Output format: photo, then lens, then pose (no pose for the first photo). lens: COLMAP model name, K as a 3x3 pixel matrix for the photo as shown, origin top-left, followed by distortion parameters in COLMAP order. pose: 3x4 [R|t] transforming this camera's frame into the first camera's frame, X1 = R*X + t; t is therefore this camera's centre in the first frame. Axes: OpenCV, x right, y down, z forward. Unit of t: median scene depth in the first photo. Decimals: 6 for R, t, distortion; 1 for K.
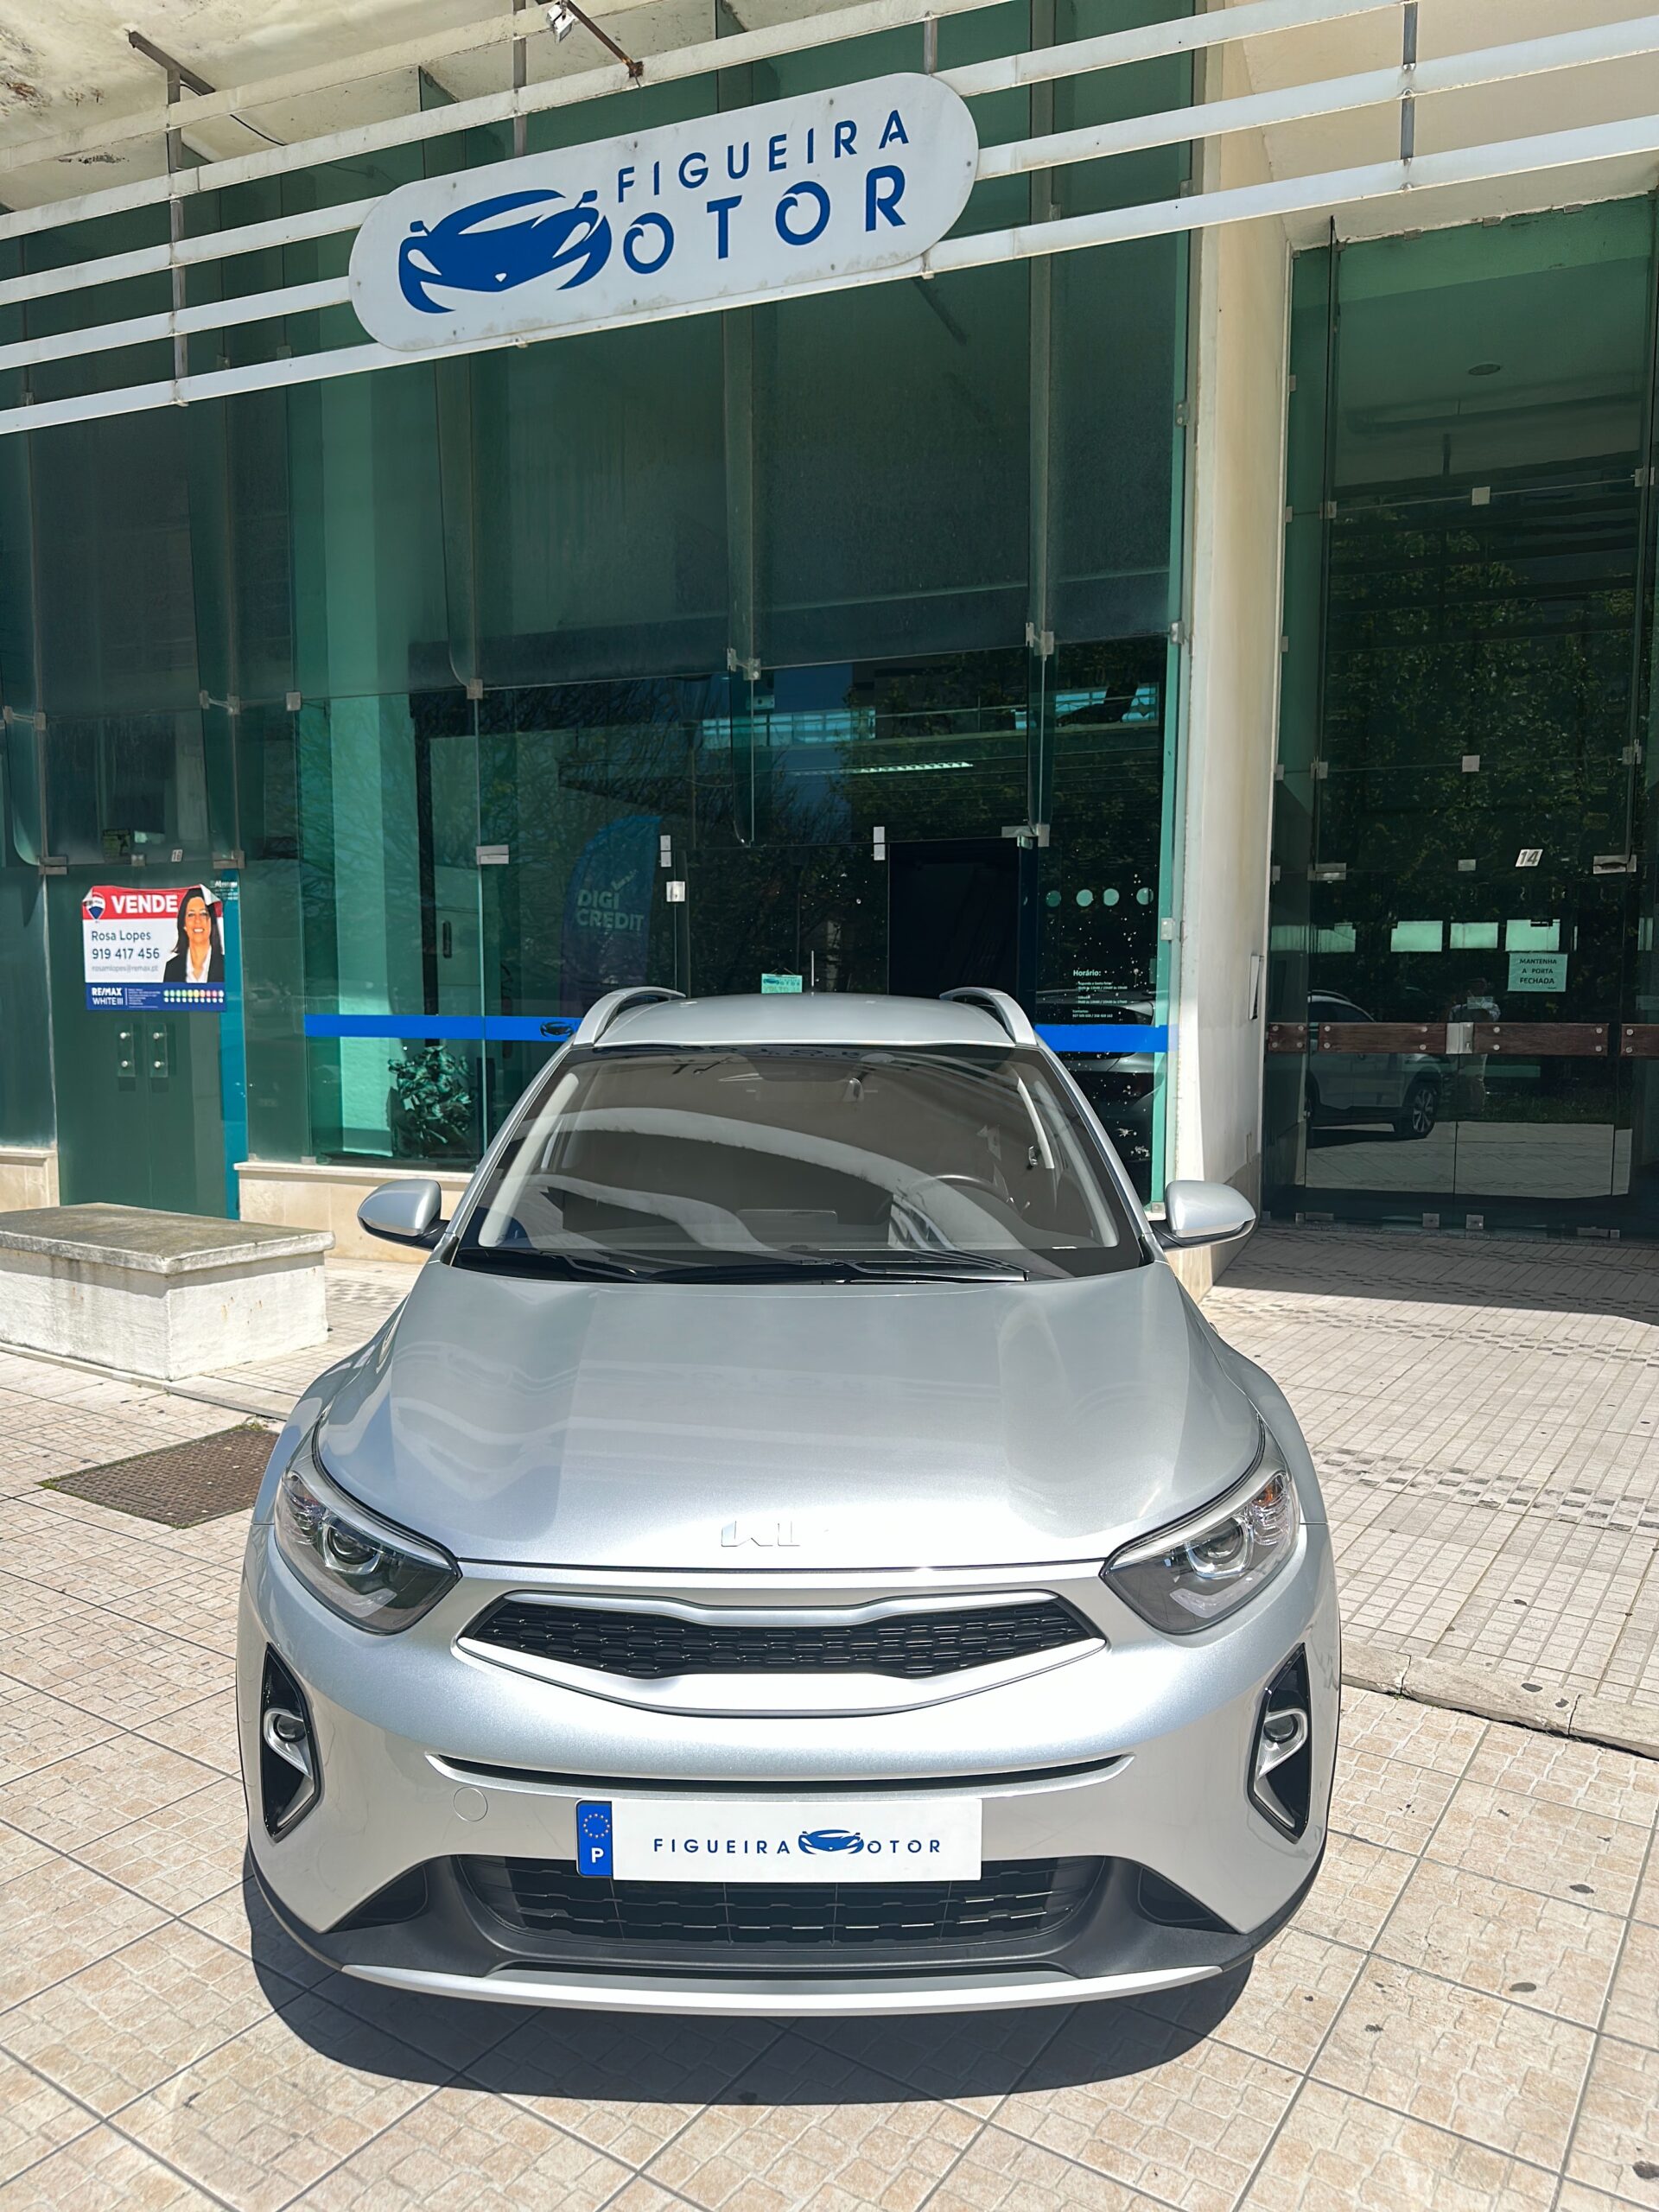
lens RADIAL K [[1575.3, 0, 829.5], [0, 1575.3, 1106.0], [0, 0, 1]] dist [0.045149, -0.058697]
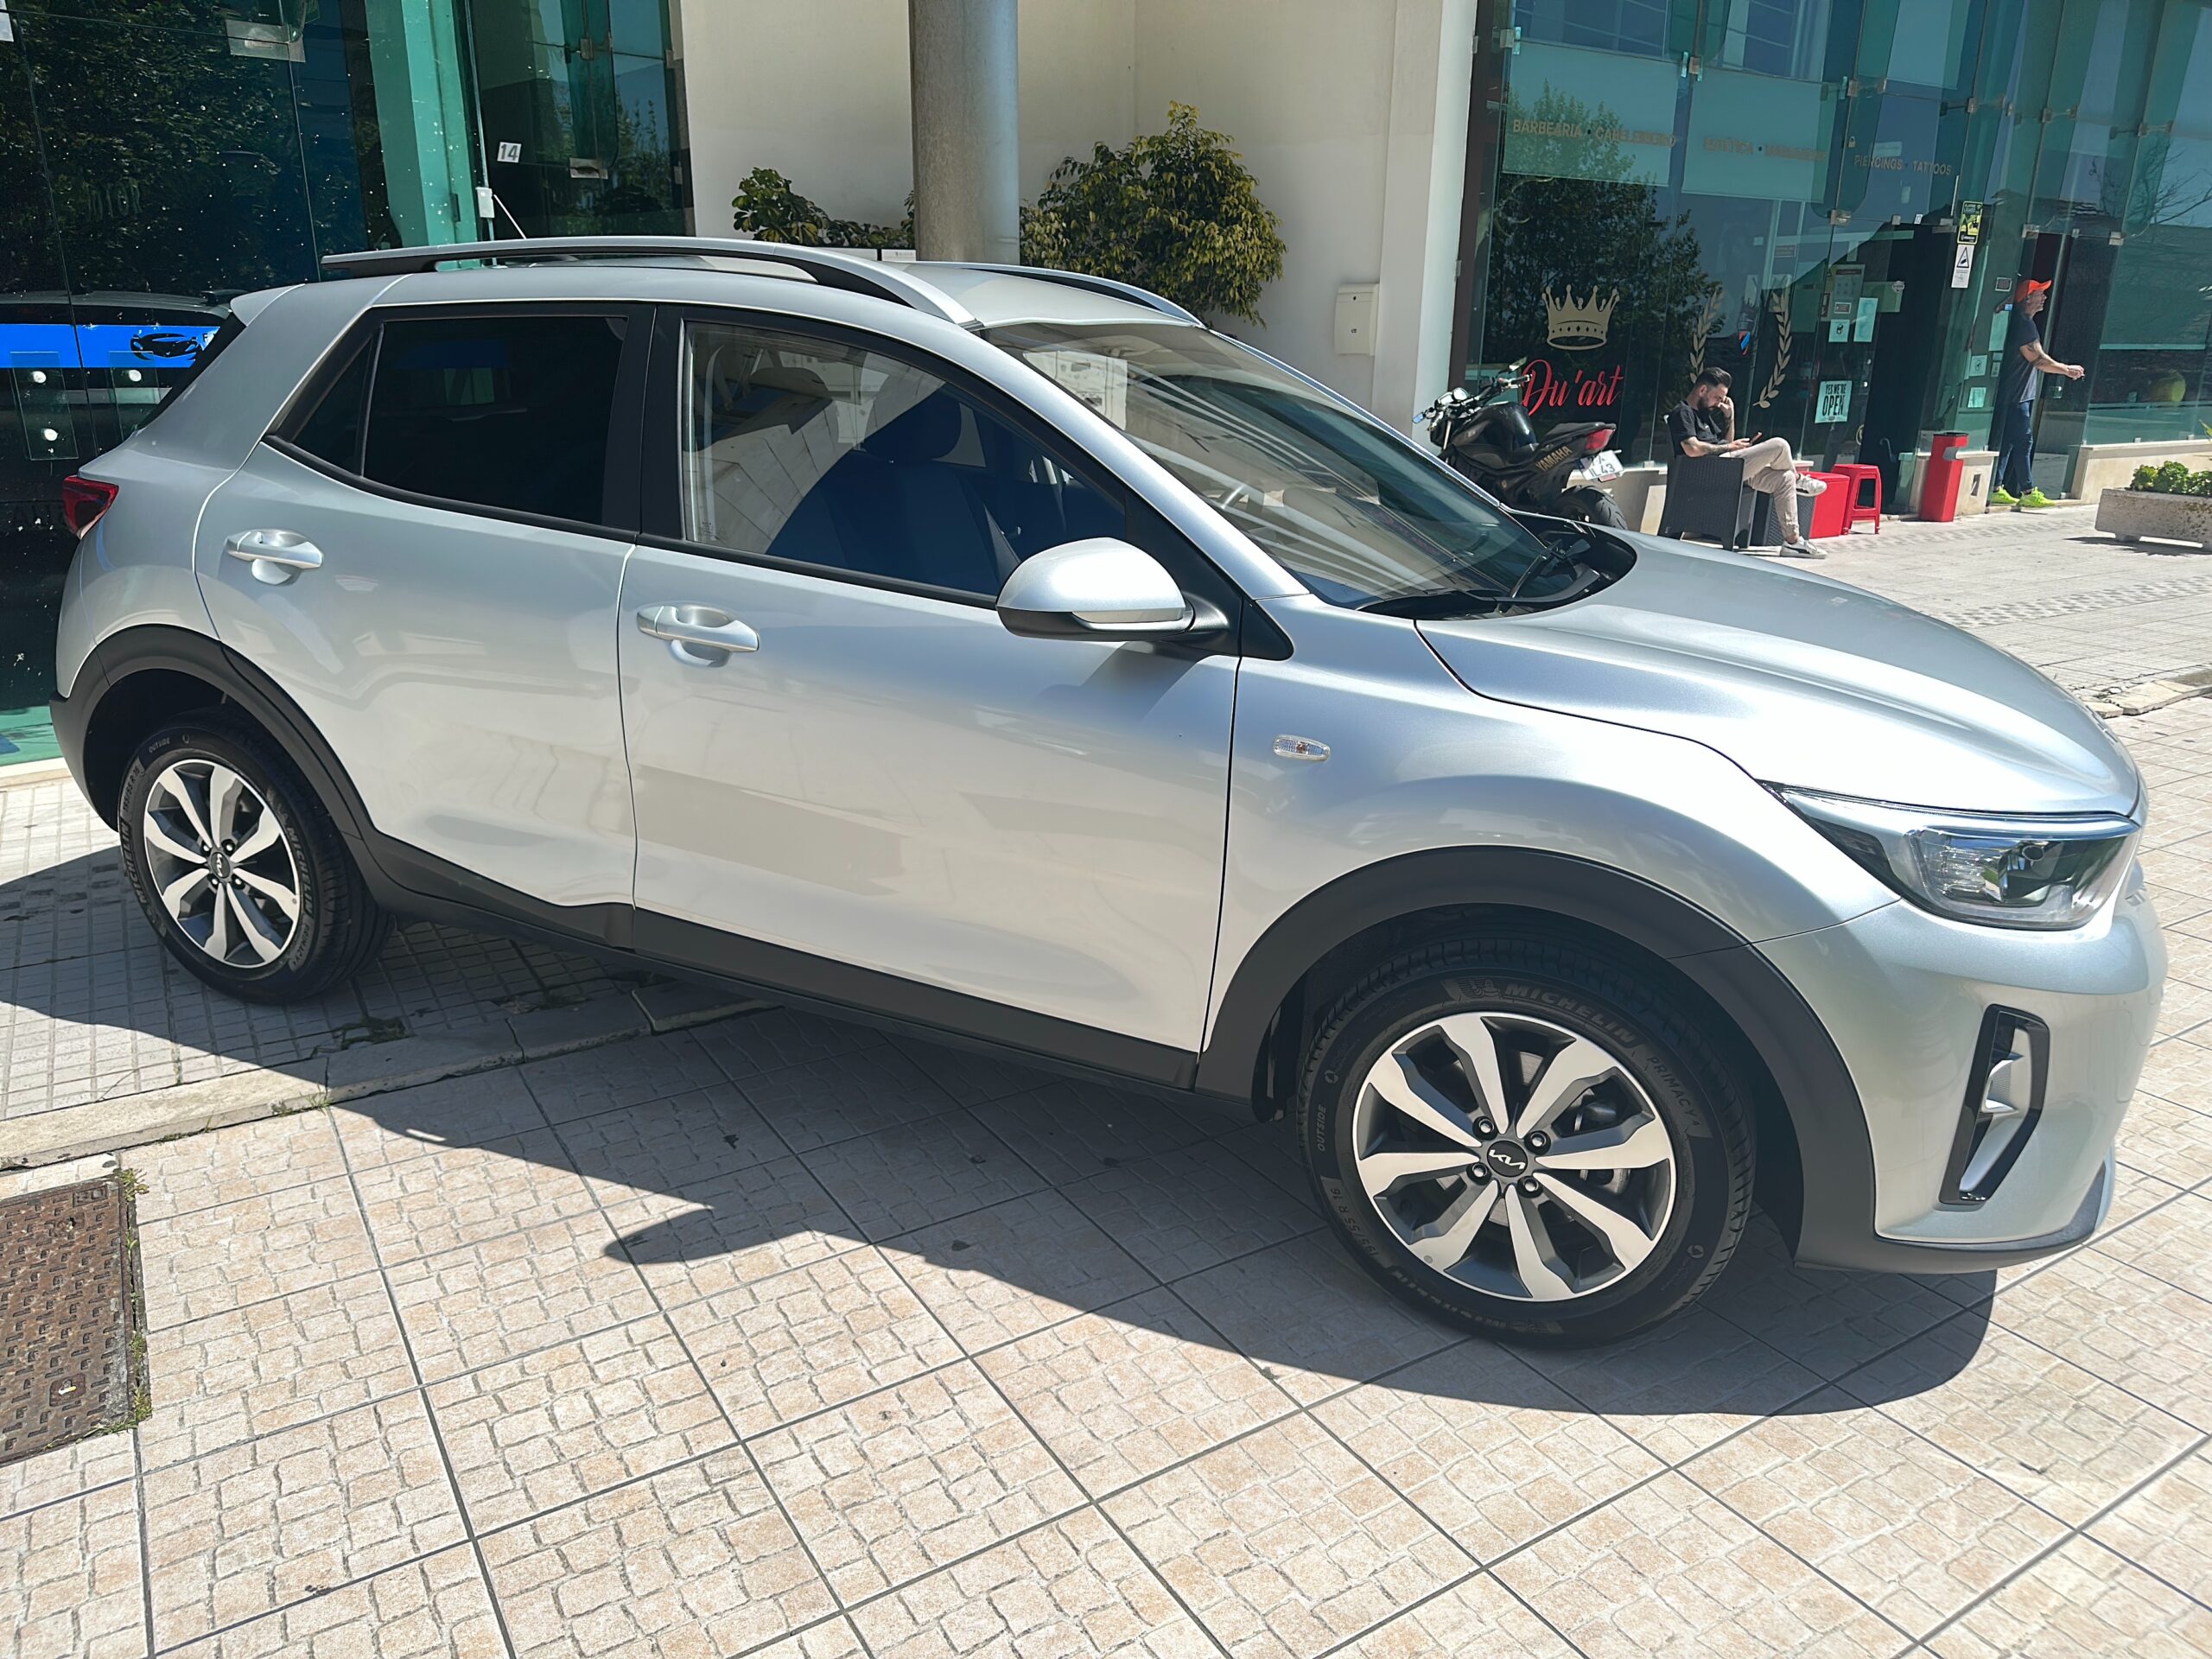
lens RADIAL K [[1575.3, 0, 1151.2], [0, 1575.3, 831.6], [0, 0, 1]] dist [0.045149, -0.058697]
pose [[0.391279, -0.267352, 0.880581, -0.777394], [0.055074, 0.961959, 0.267587, -0.009569], [-0.918623, -0.056204, 0.391119, 0.660631]]
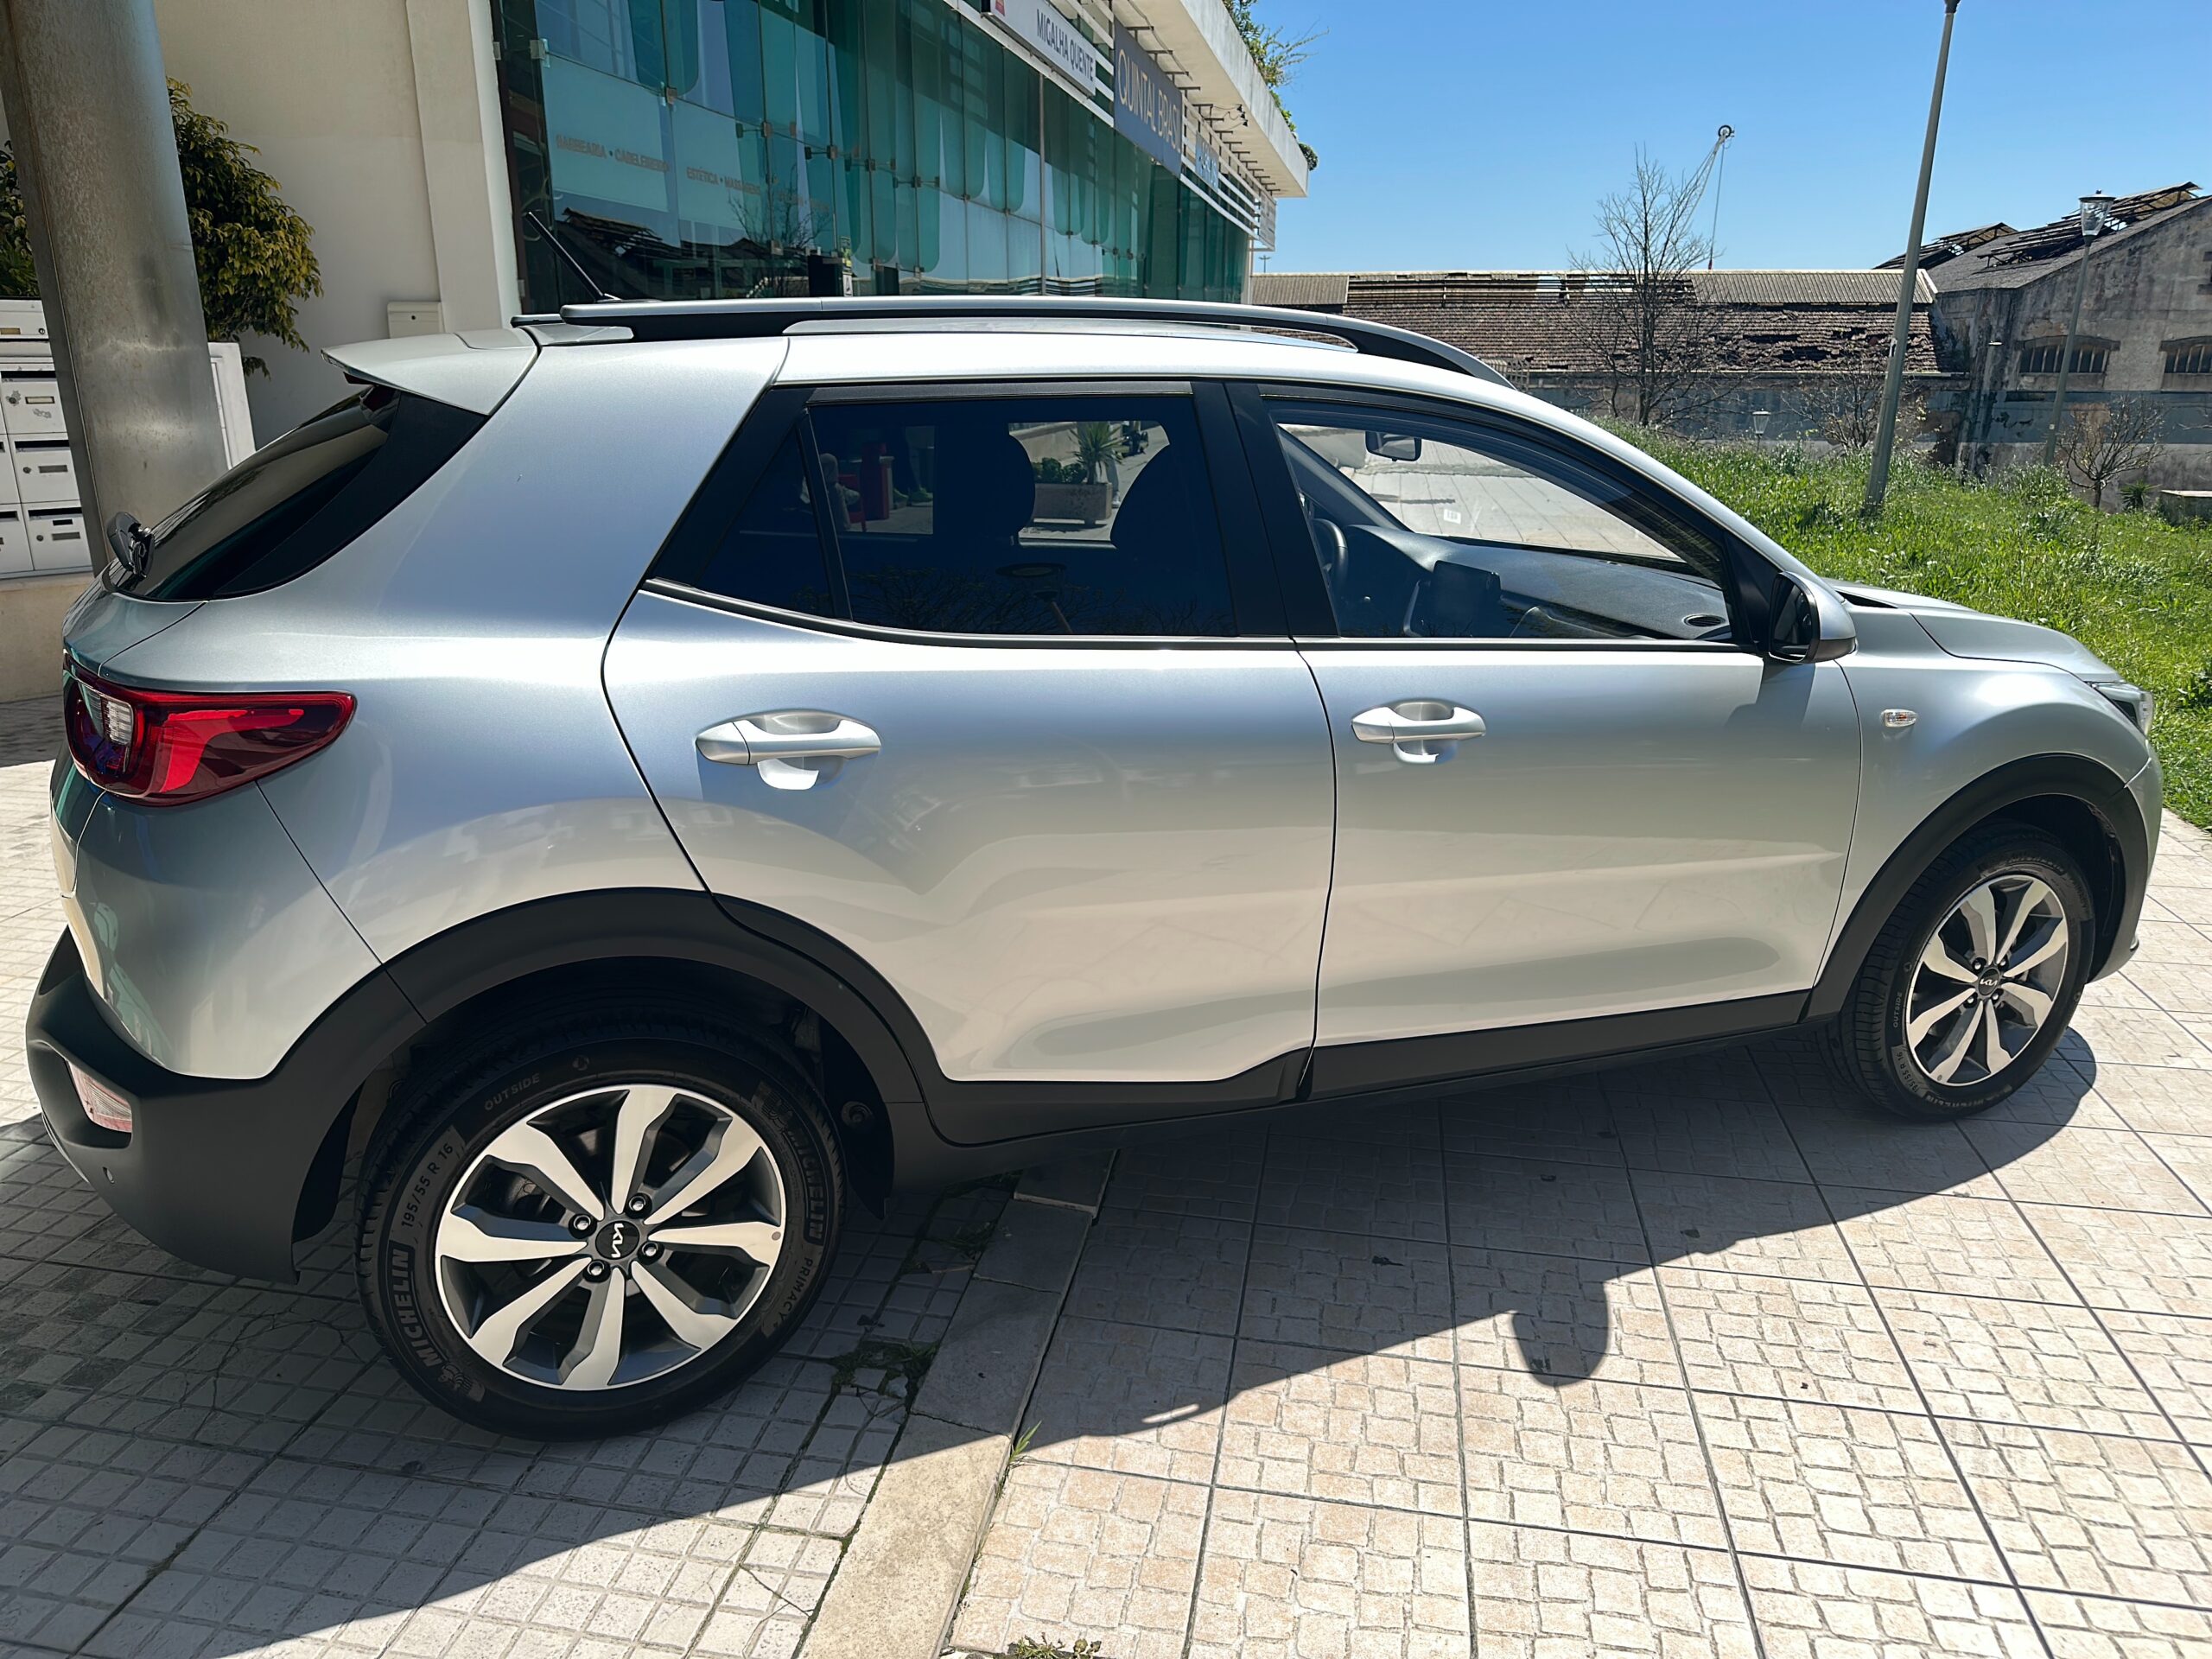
lens RADIAL K [[1575.3, 0, 1151.2], [0, 1575.3, 831.6], [0, 0, 1]] dist [0.045149, -0.058697]
pose [[-0.427200, -0.253543, 0.867880, -0.737969], [0.064173, 0.948954, 0.308816, -0.072355], [-0.901877, 0.187621, -0.389122, 1.438732]]
